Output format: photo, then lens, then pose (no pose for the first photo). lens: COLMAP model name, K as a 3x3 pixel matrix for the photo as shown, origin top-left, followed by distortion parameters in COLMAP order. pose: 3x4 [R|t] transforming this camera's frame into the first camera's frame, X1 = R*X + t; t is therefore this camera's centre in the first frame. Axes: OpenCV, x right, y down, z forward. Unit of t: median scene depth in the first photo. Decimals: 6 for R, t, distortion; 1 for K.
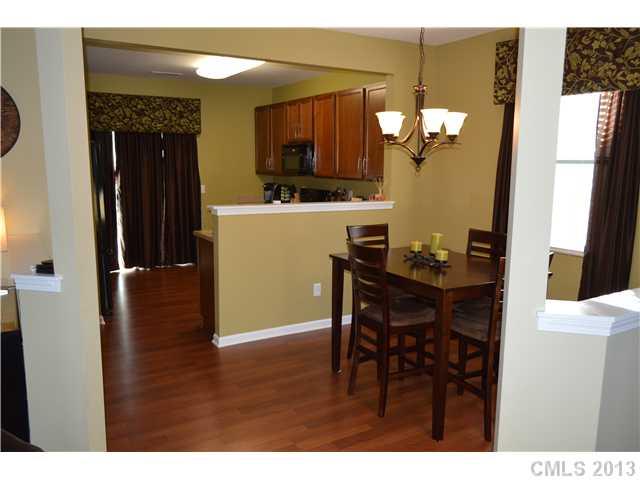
lens RADIAL K [[508.1, 0, 320.0], [0, 508.1, 240.0], [0, 0, 1]] dist [-0.002789, -0.003288]
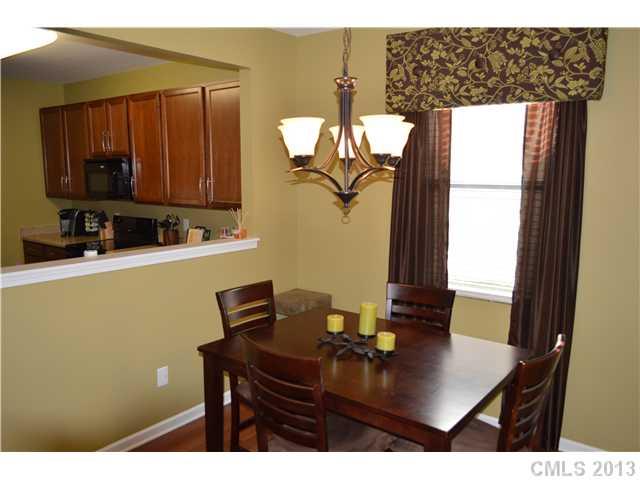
lens RADIAL K [[495.3, 0, 320.0], [0, 495.3, 240.0], [0, 0, 1]] dist [-0.009325, -0.005034]
pose [[0.926800, -0.059754, 0.370770, -0.042633], [0.063724, 0.997966, 0.001547, -0.069647], [-0.370109, 0.022194, 0.928723, 0.290696]]
